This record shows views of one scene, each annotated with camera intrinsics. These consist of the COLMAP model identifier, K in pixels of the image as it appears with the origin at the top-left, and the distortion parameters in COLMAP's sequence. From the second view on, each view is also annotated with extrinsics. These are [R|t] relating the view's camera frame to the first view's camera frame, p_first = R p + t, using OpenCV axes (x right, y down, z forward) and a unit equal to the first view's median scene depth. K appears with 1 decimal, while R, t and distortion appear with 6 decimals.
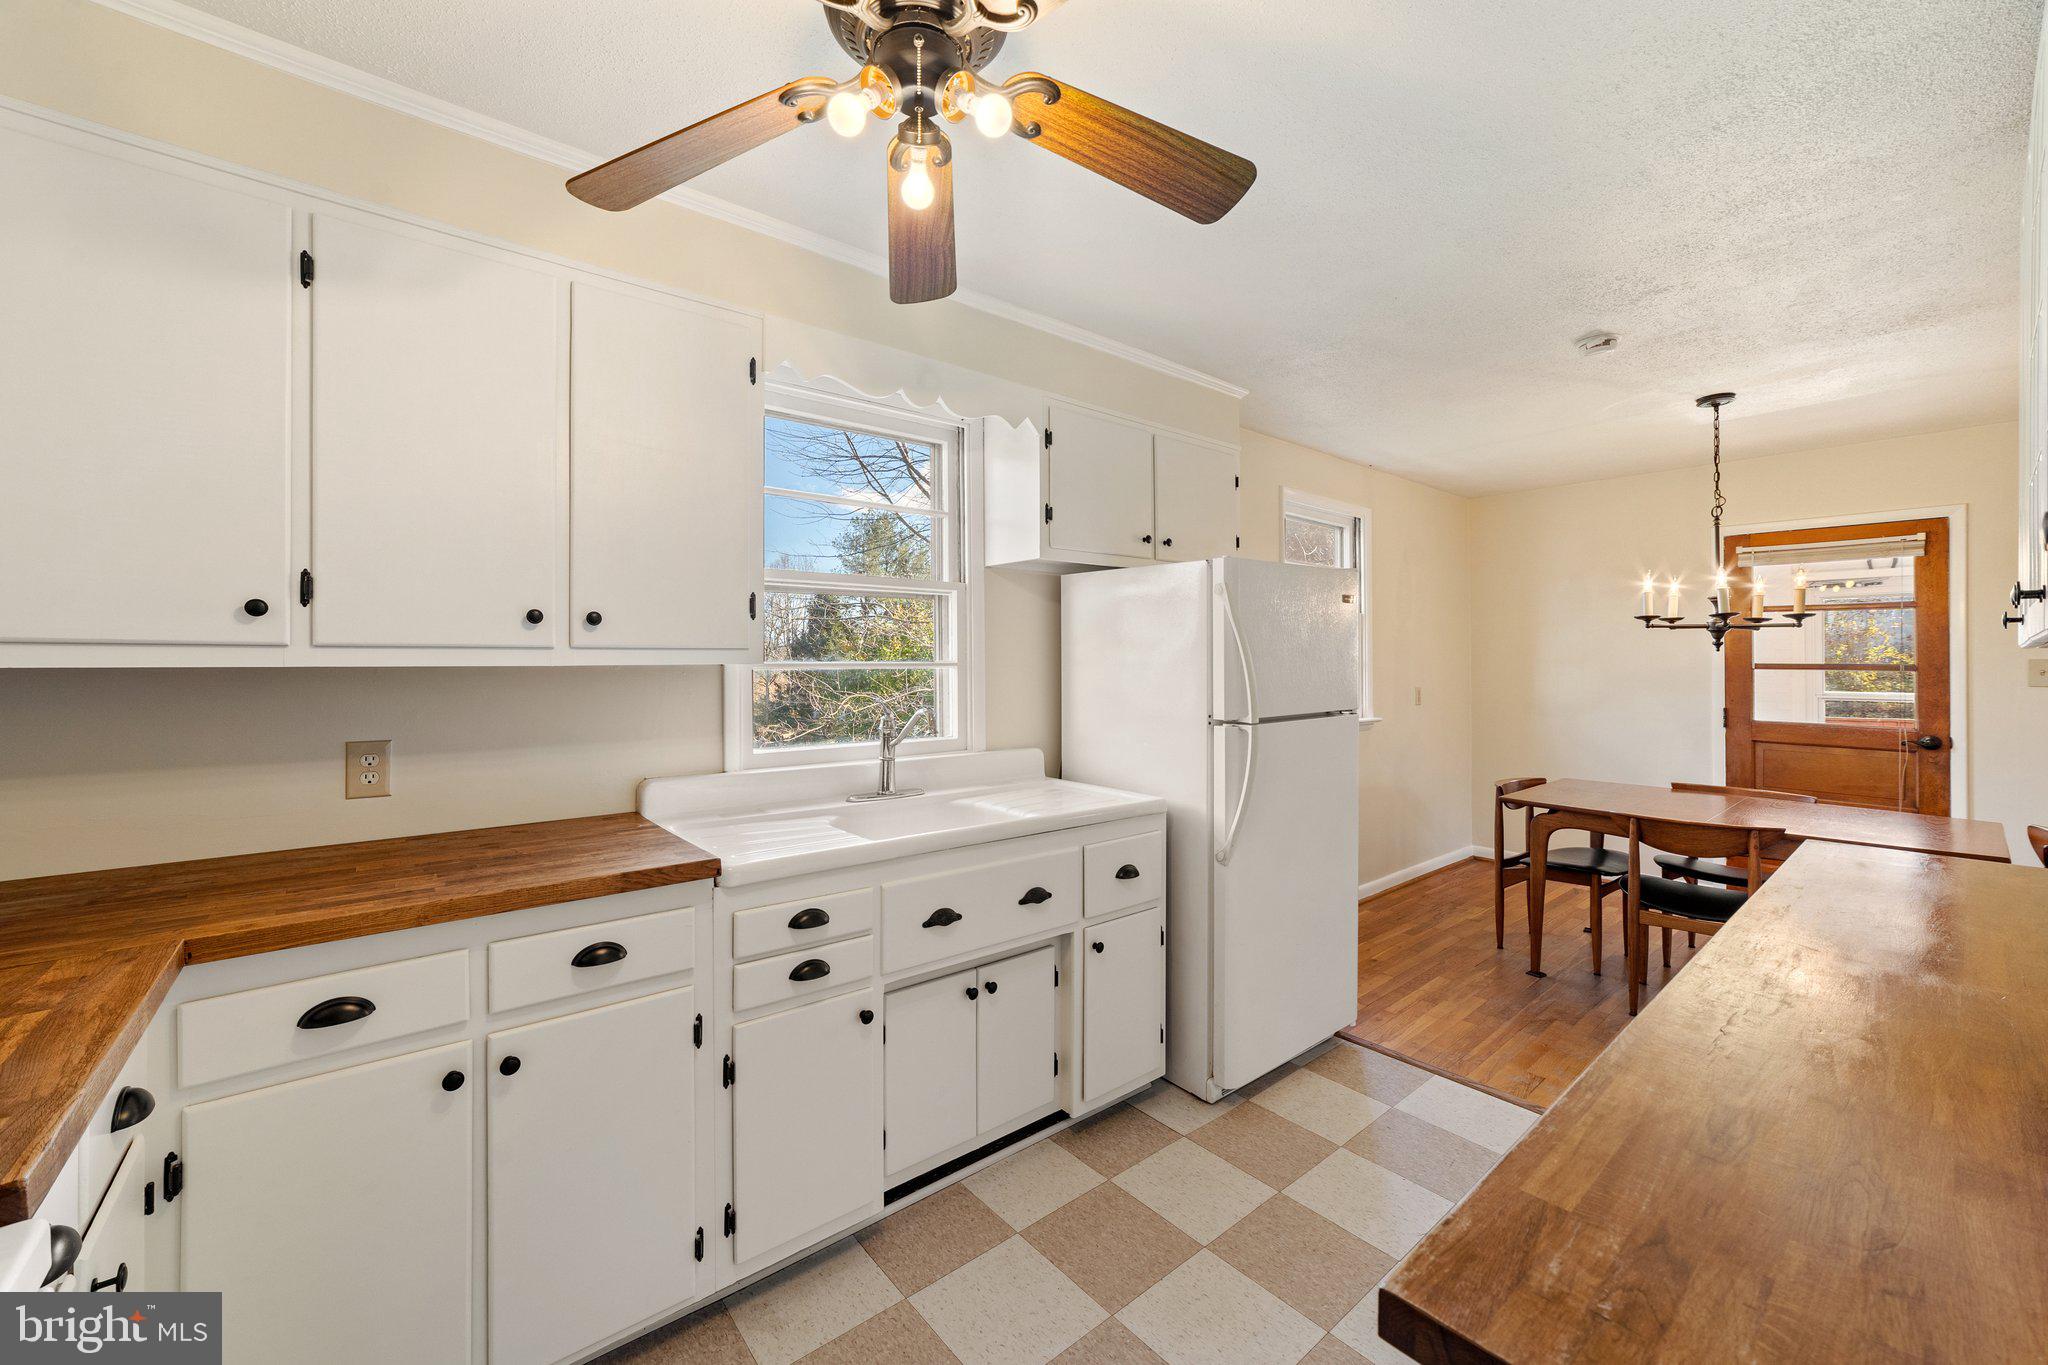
lens RADIAL K [[792.3, 0, 1019.6], [0, 792.3, 661.8], [0, 0, 1]] dist [-0.013811, 0.000076]
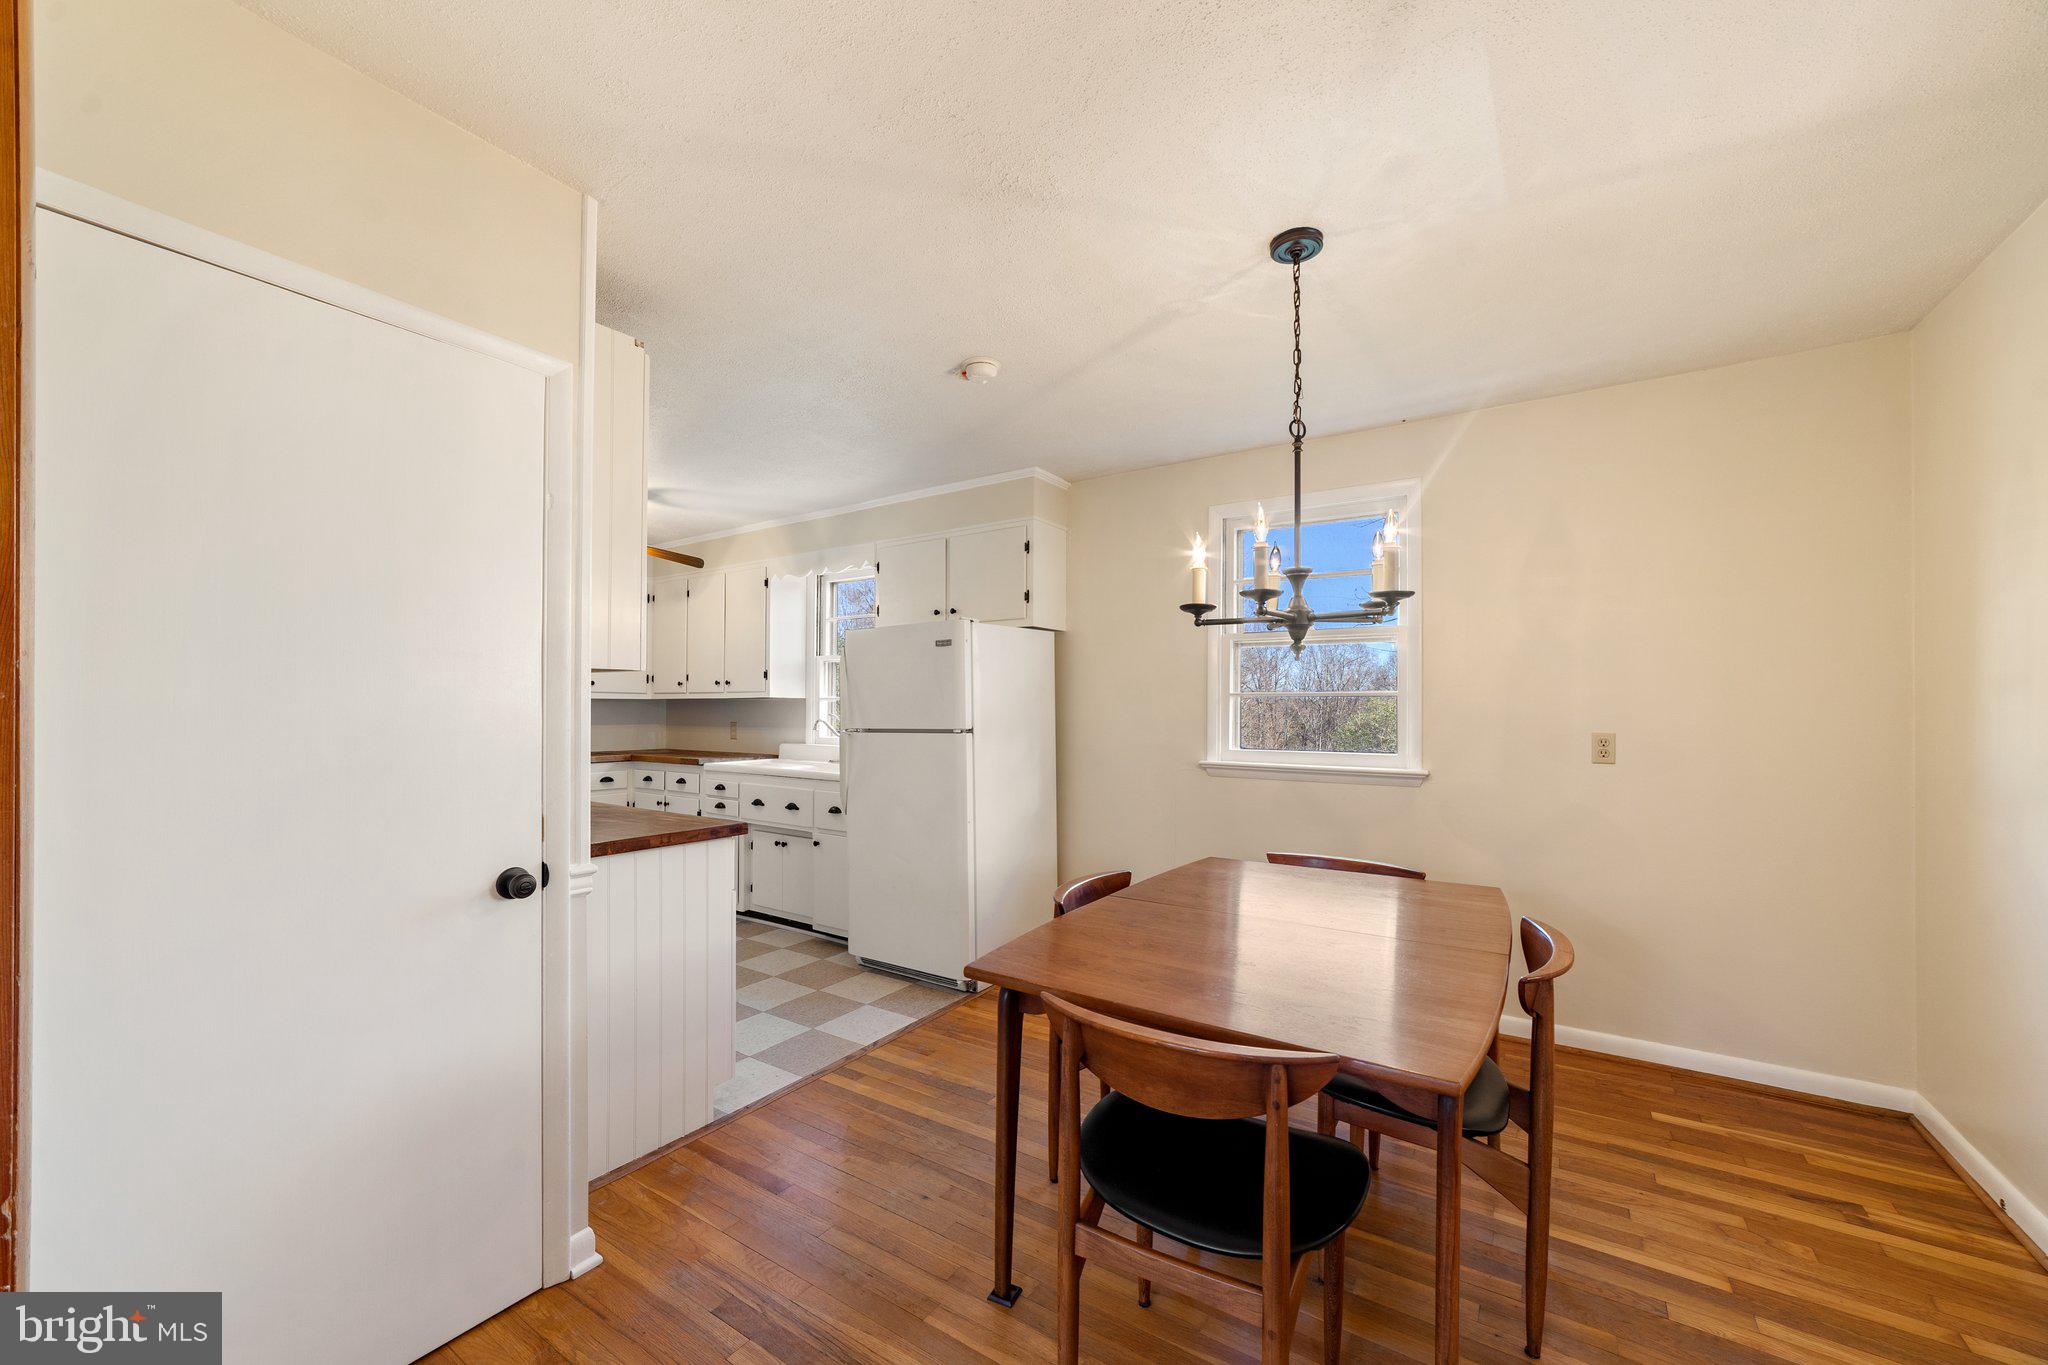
lens RADIAL K [[791.1, 0, 1014.9], [0, 791.1, 700.2], [0, 0, 1]] dist [-0.025309, 0.008337]
pose [[0.291961, -0.008373, -0.956394, 1.779985], [-0.000021, 0.999962, -0.008761, 0.027045], [0.956430, 0.002578, 0.291949, 0.775909]]
